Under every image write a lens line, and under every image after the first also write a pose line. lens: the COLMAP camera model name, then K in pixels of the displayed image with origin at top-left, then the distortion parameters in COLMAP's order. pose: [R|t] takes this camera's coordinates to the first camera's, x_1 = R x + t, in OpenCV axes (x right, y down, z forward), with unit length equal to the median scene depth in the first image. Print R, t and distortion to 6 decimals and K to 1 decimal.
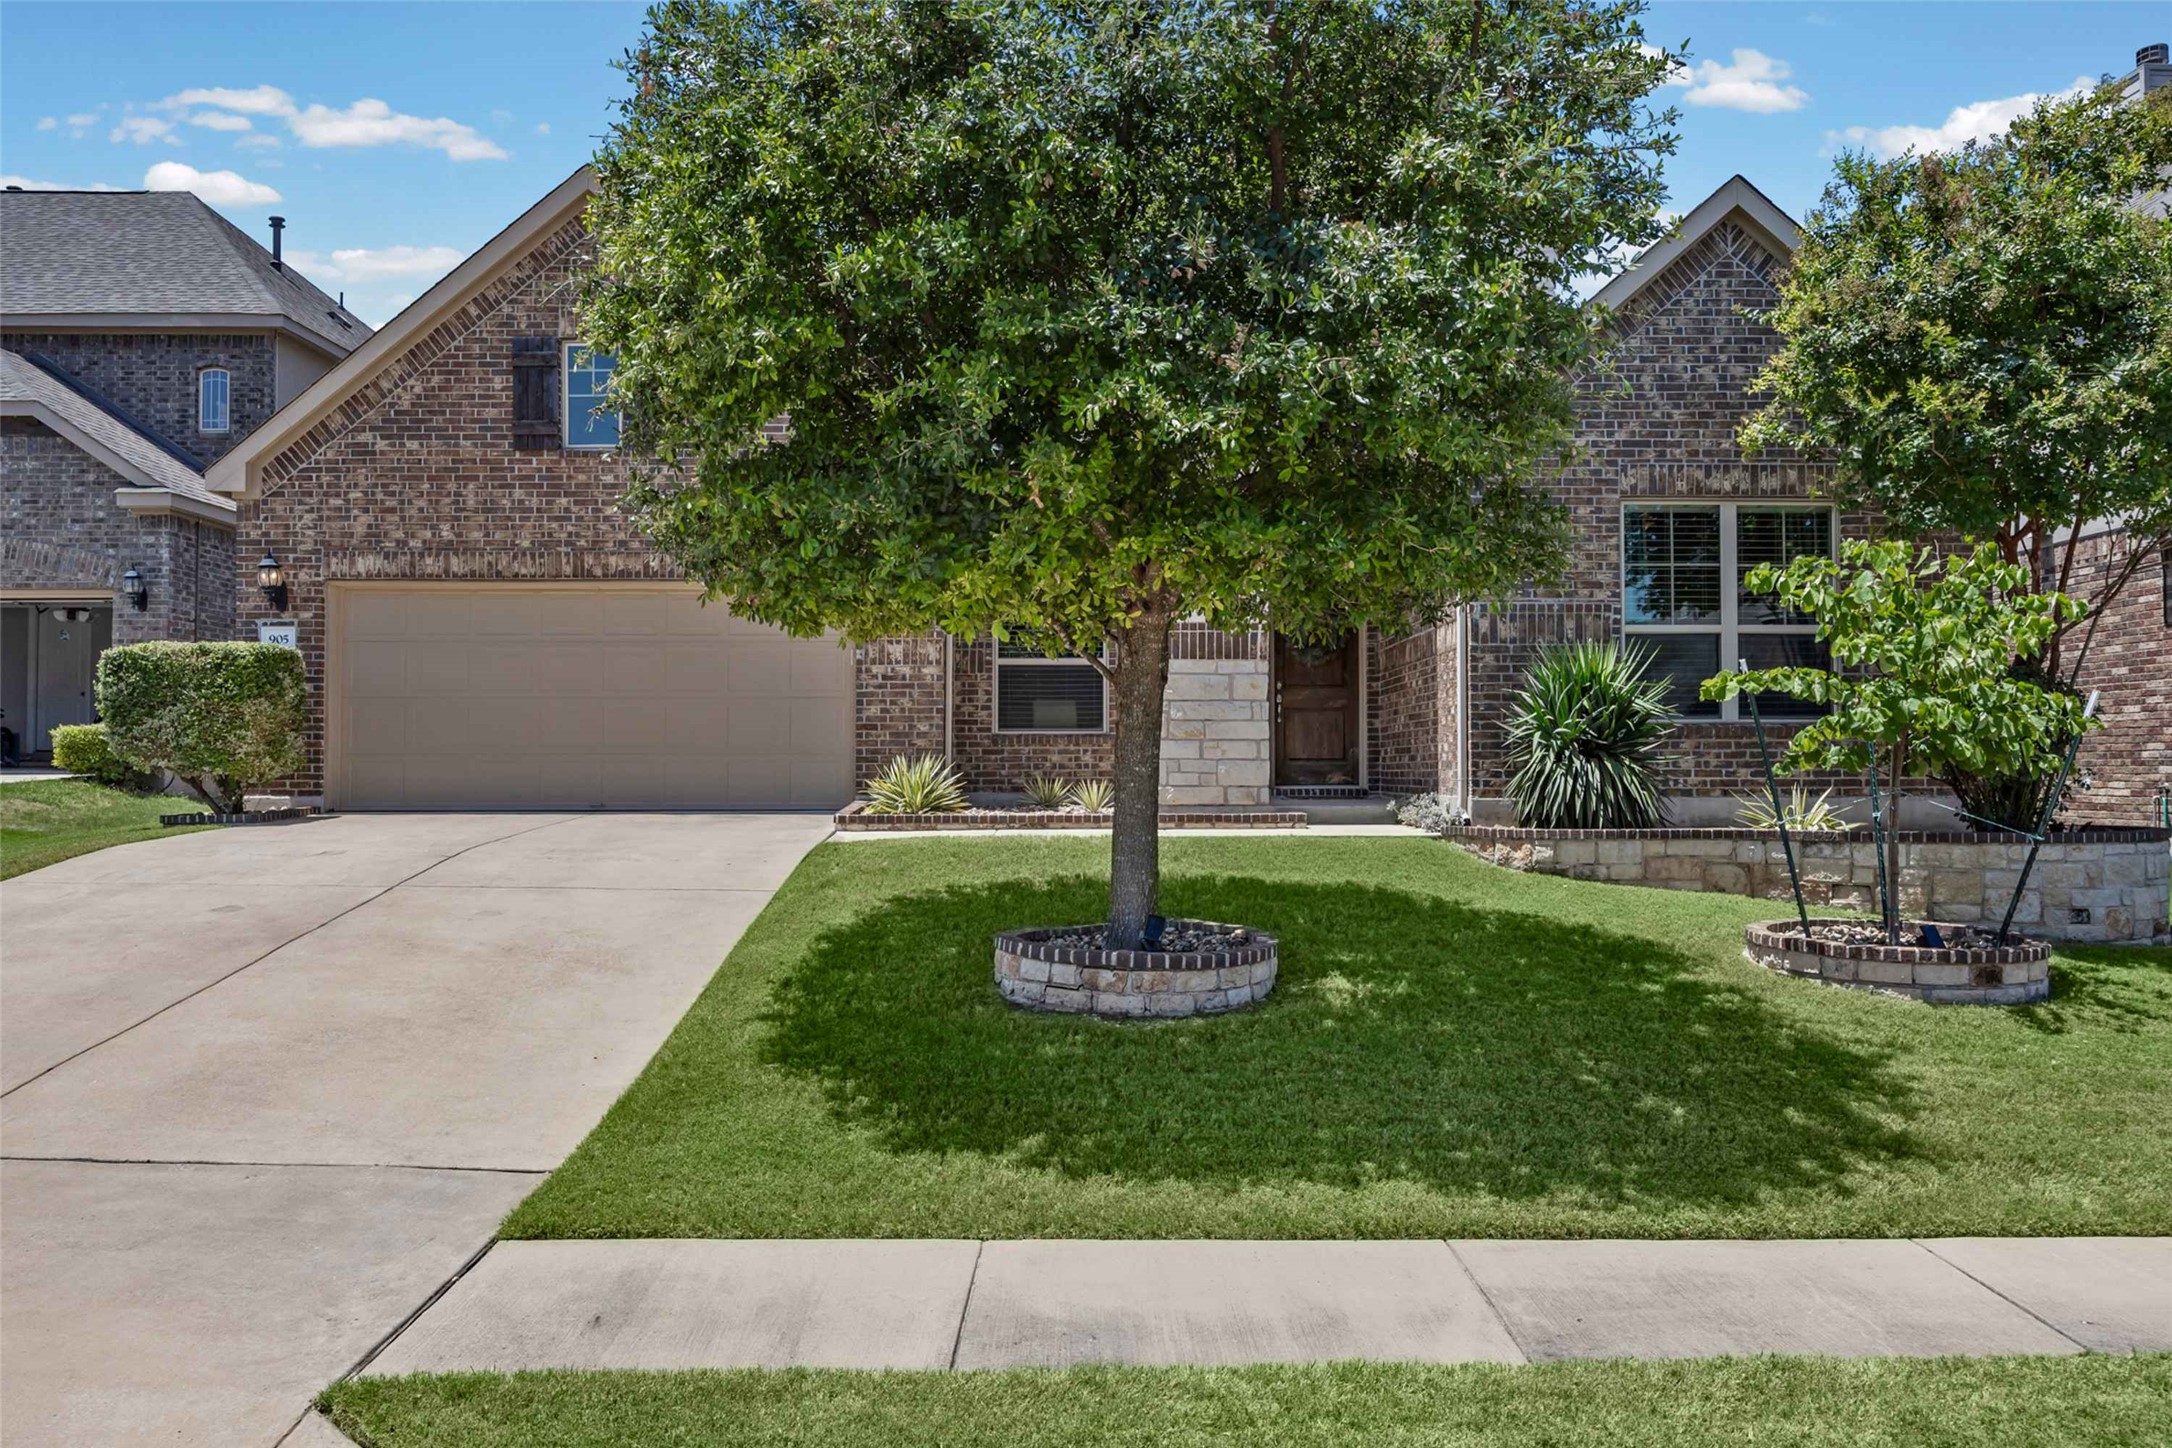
lens RADIAL K [[1493.1, 0, 1086.0], [0, 1493.1, 724.0], [0, 0, 1]] dist [-0.002152, -0.002854]
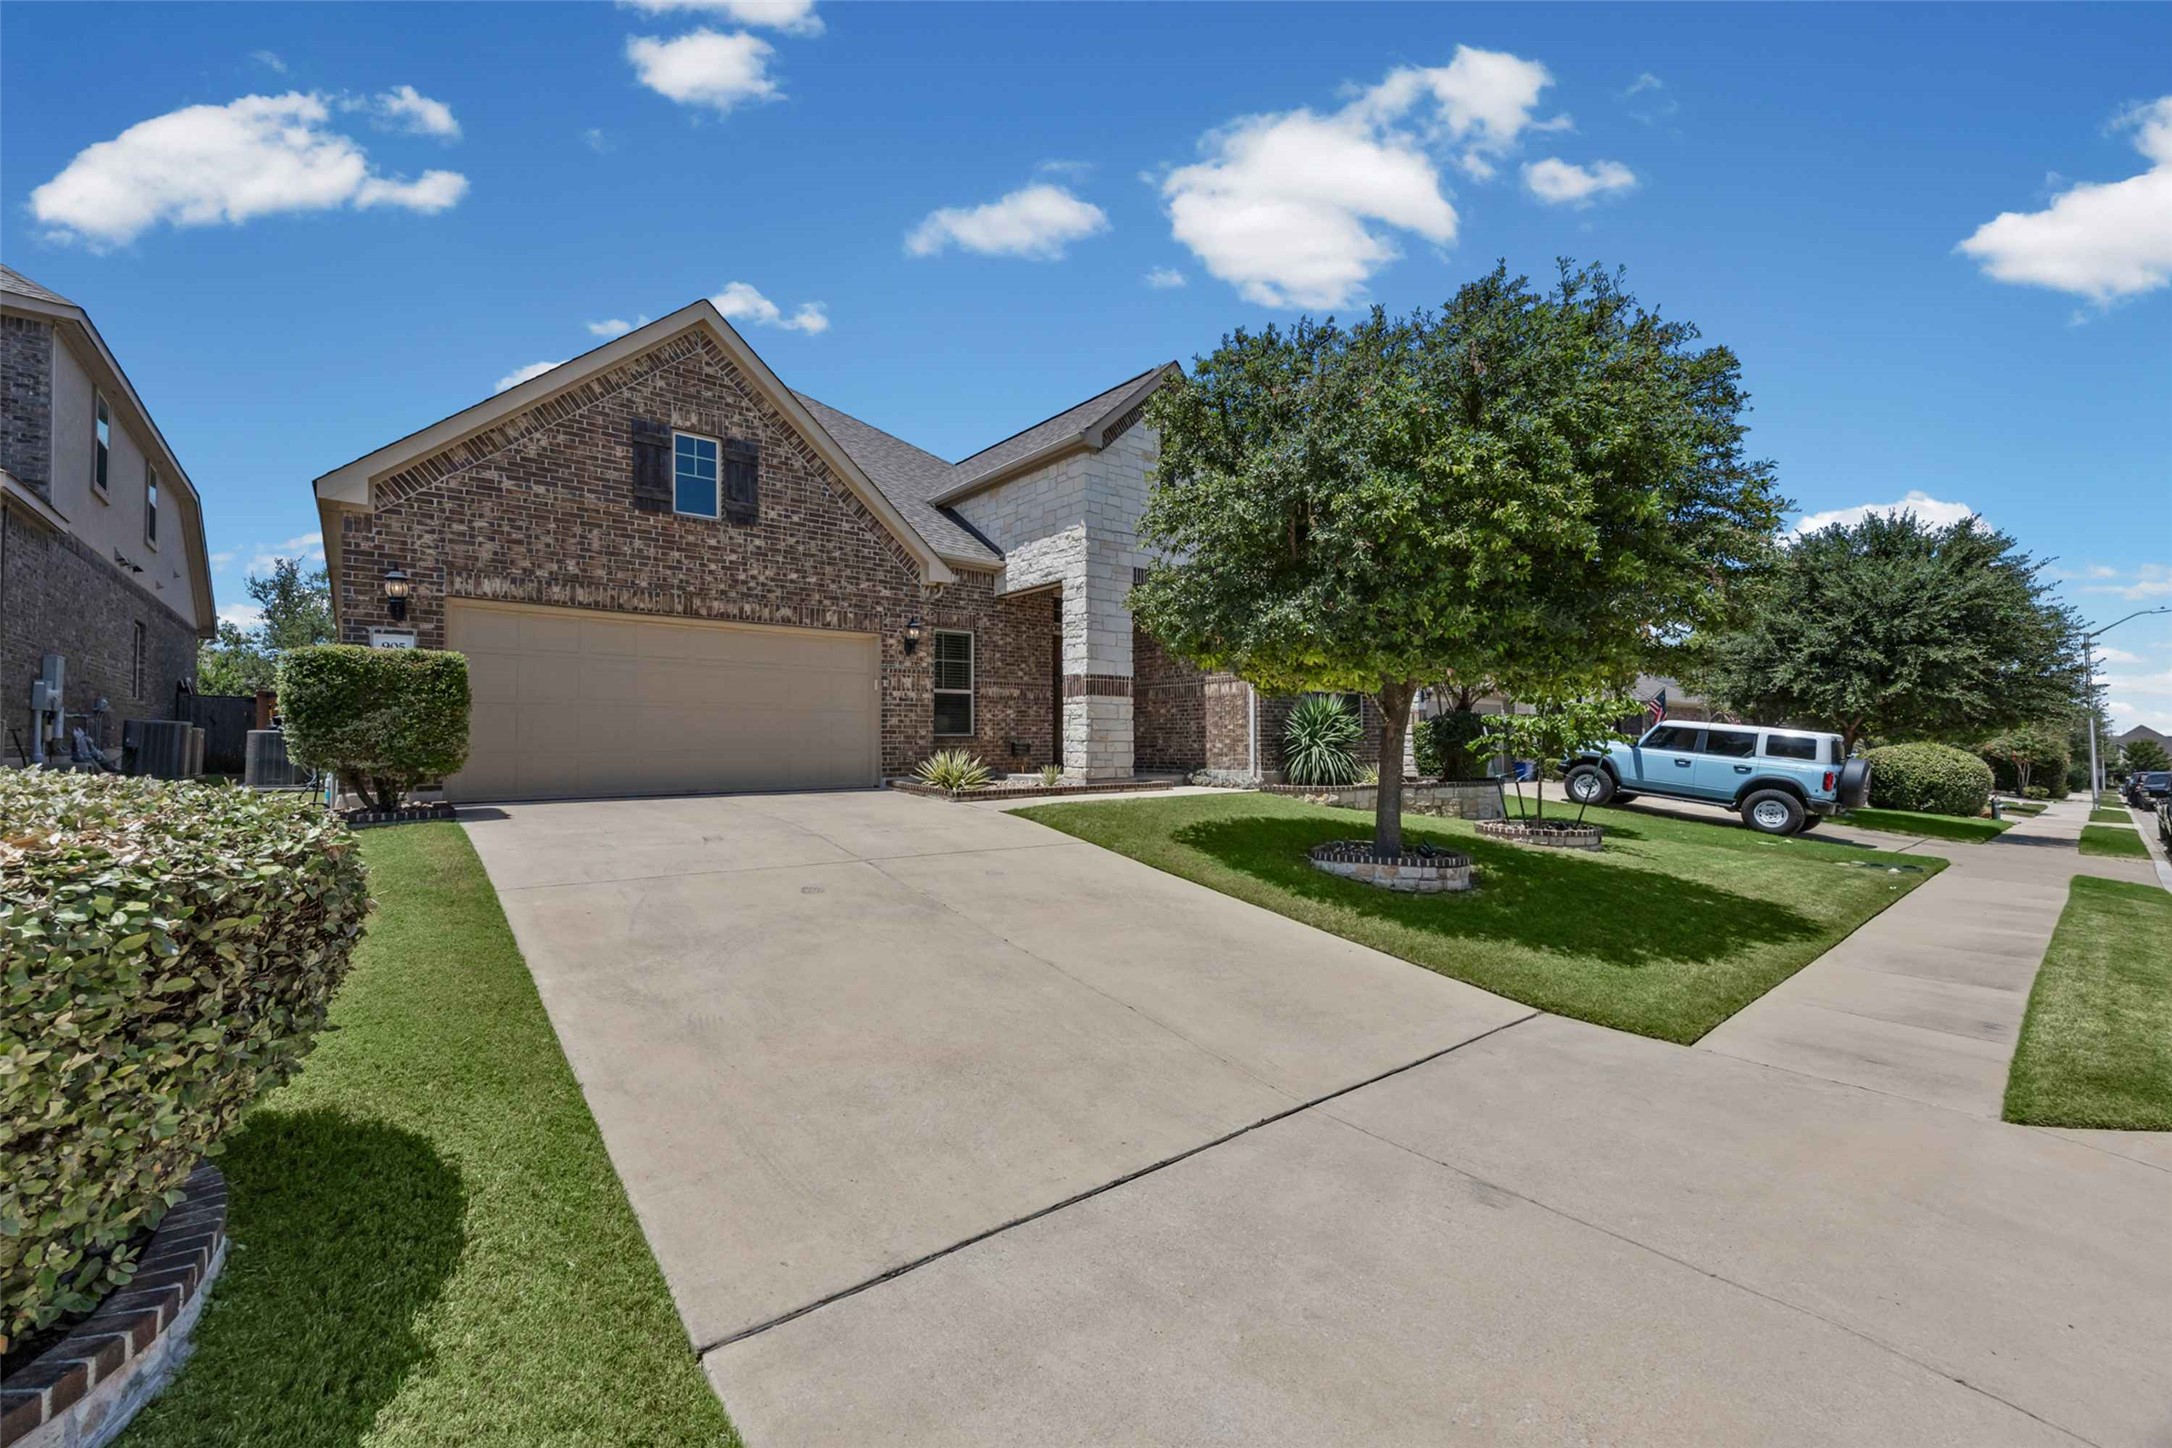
lens RADIAL K [[827.3, 0, 1086.0], [0, 827.3, 727.2], [0, 0, 1]] dist [-0.001975, -0.000047]
pose [[0.791774, 0.011359, 0.610708, -0.506814], [-0.014447, 0.999896, 0.000132, -0.005667], [-0.610643, -0.008927, 0.791856, 0.219772]]
